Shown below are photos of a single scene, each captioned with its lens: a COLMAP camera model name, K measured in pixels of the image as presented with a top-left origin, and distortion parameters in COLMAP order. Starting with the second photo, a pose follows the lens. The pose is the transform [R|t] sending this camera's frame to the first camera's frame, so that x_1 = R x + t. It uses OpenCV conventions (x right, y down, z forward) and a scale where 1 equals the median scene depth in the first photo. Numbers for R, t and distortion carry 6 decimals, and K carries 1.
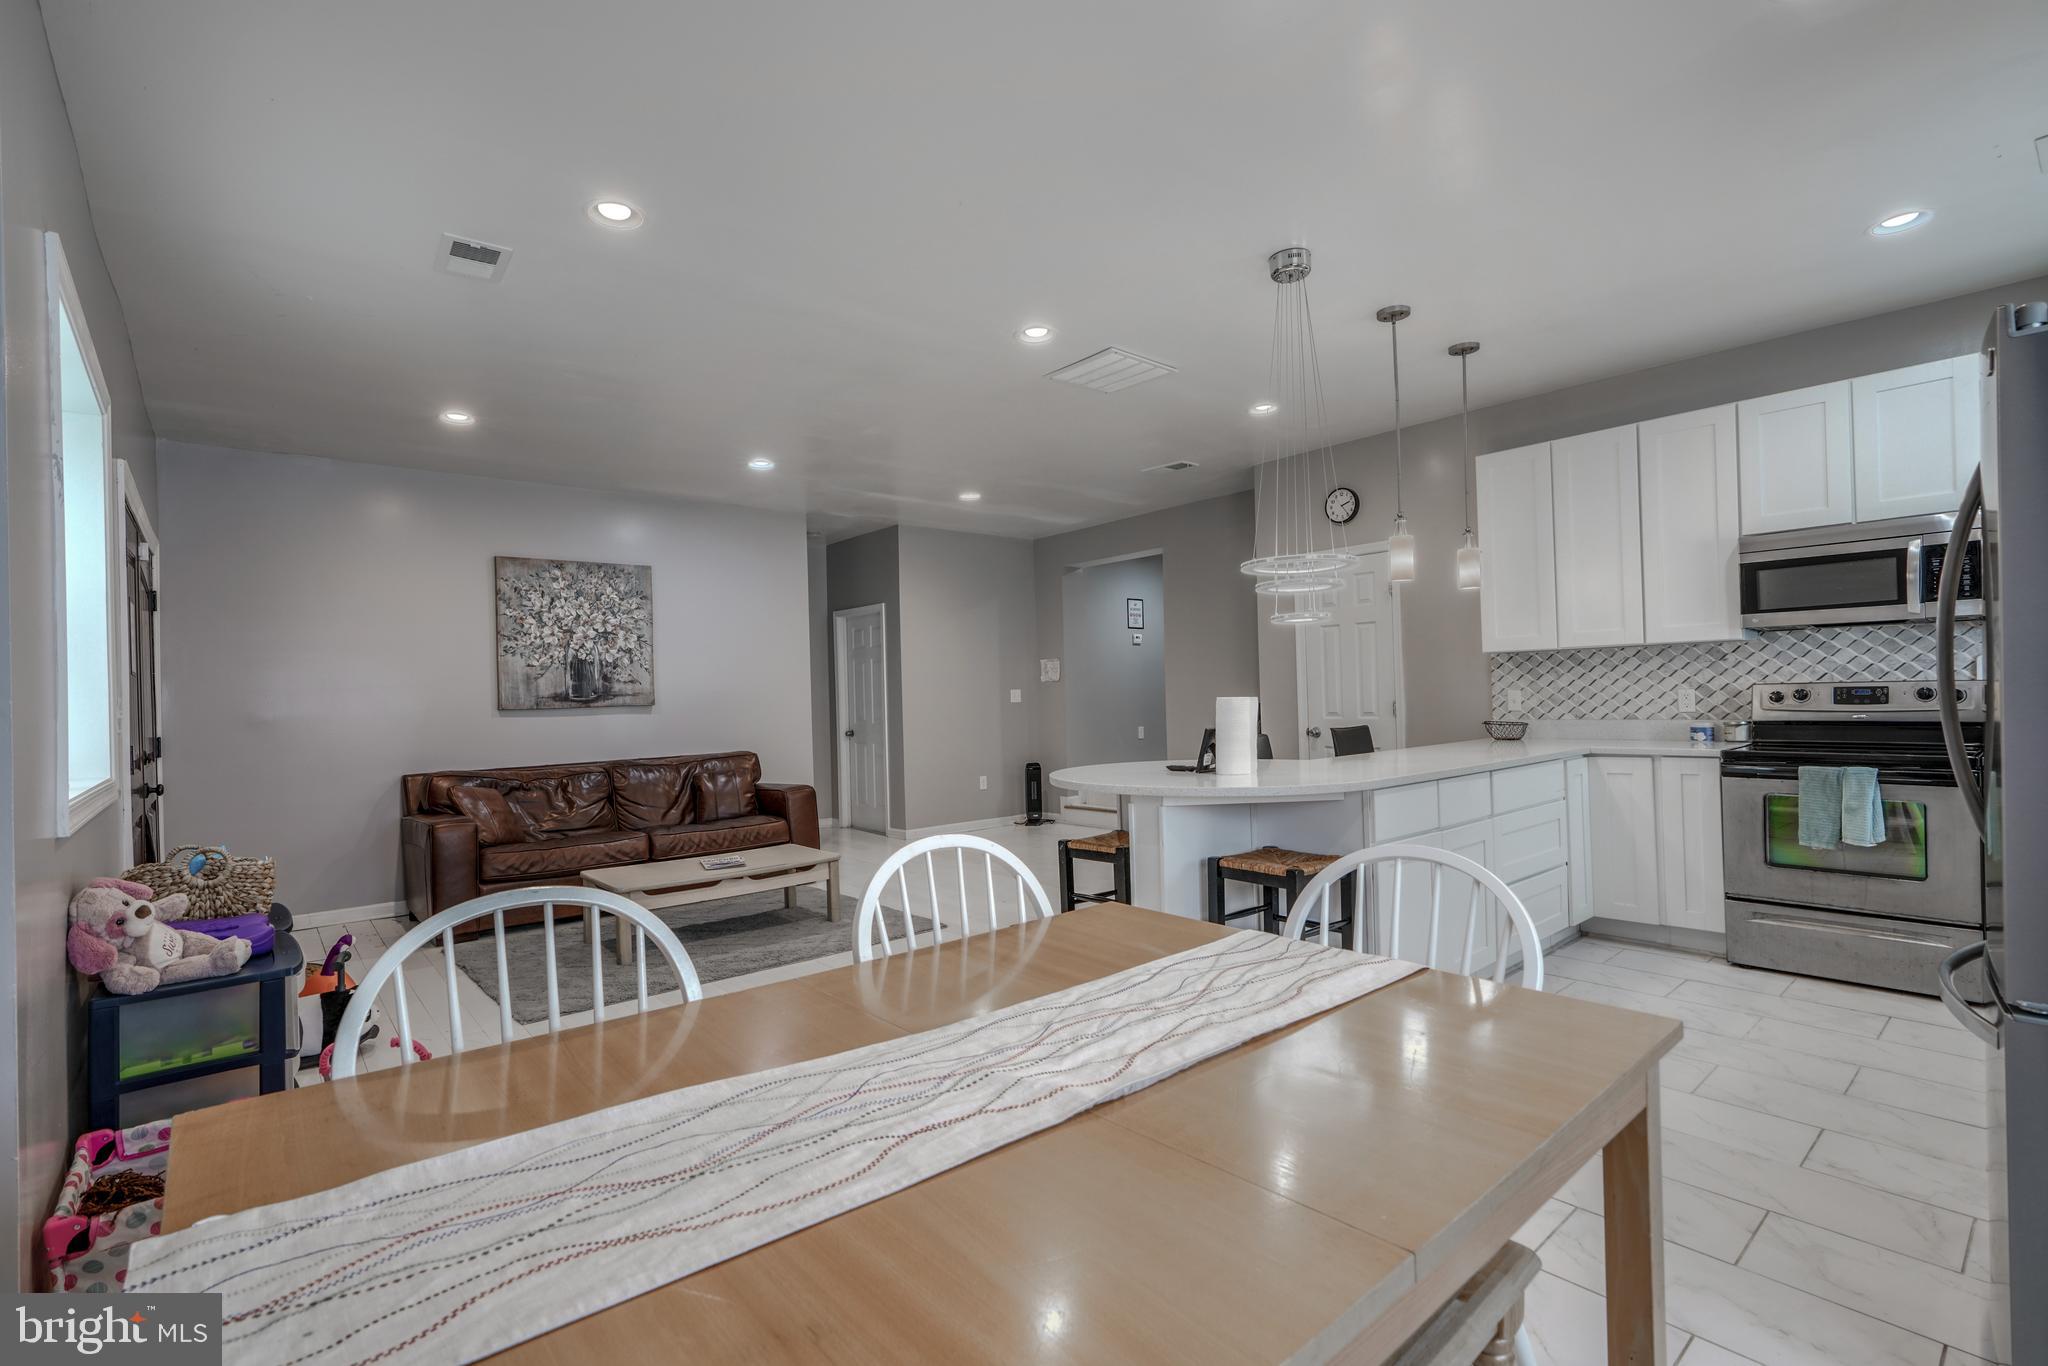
lens RADIAL K [[930.5, 0, 1018.0], [0, 930.5, 692.6], [0, 0, 1]] dist [-0.012348, 0.007173]
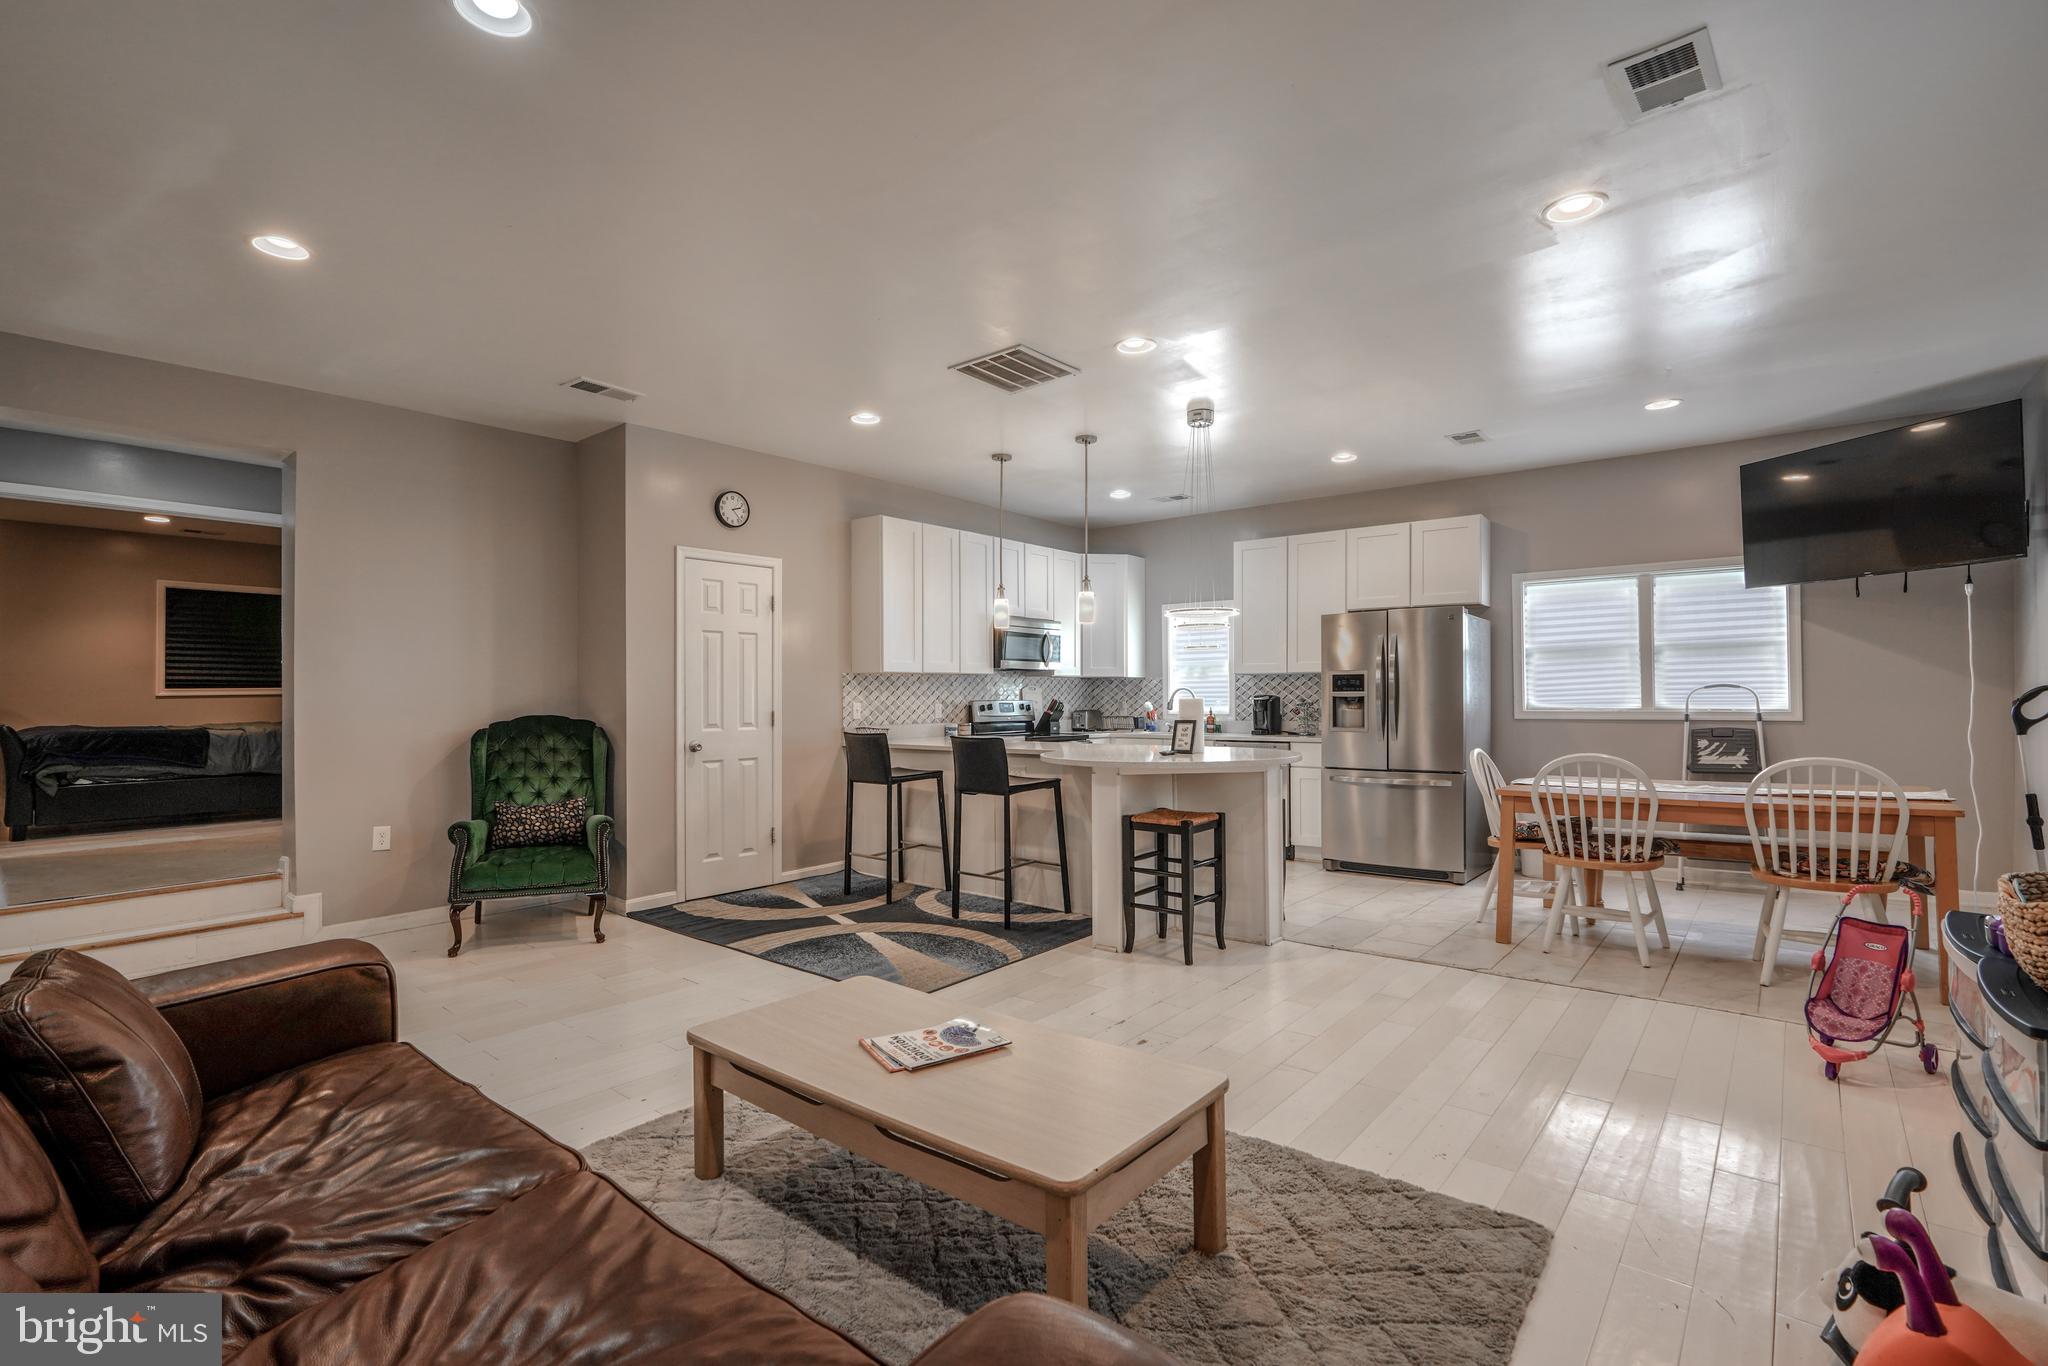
lens RADIAL K [[939.4, 0, 1011.5], [0, 939.4, 689.8], [0, 0, 1]] dist [-0.002968, 0.005947]
pose [[-0.160000, 0.036081, 0.986457, -0.746392], [0.008174, 0.999346, -0.035227, 0.026141], [-0.987083, 0.002427, -0.160190, 0.990695]]
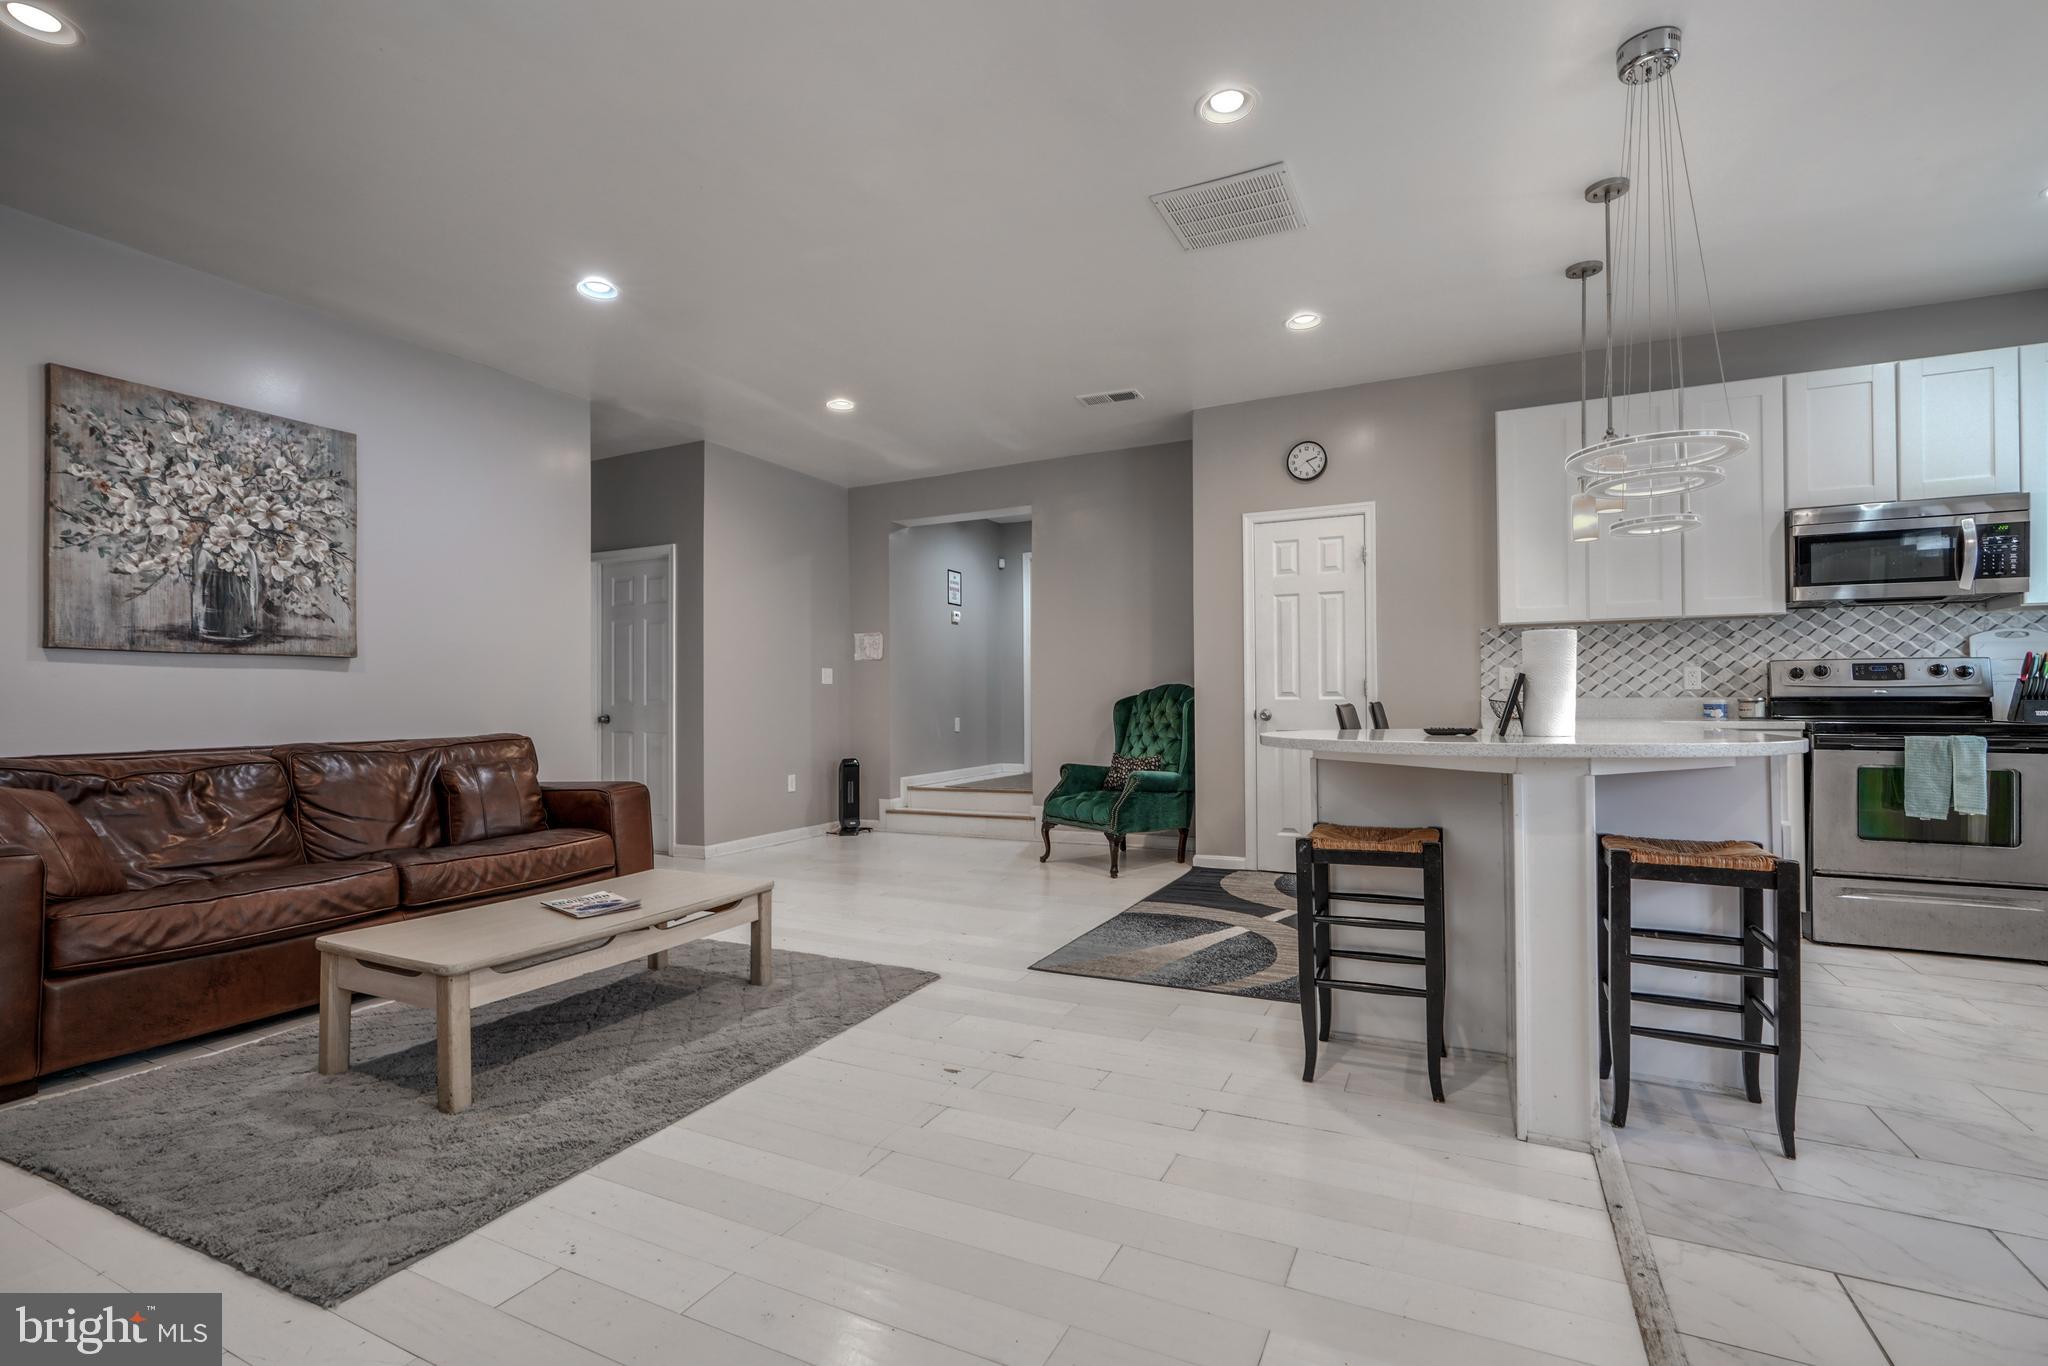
lens RADIAL K [[930.5, 0, 1018.0], [0, 930.5, 692.6], [0, 0, 1]] dist [-0.012348, 0.007173]
pose [[0.919359, 0.025763, 0.392574, -0.288947], [-0.020701, 0.999639, -0.017121, 0.048929], [-0.392874, 0.007614, 0.919561, 0.326418]]
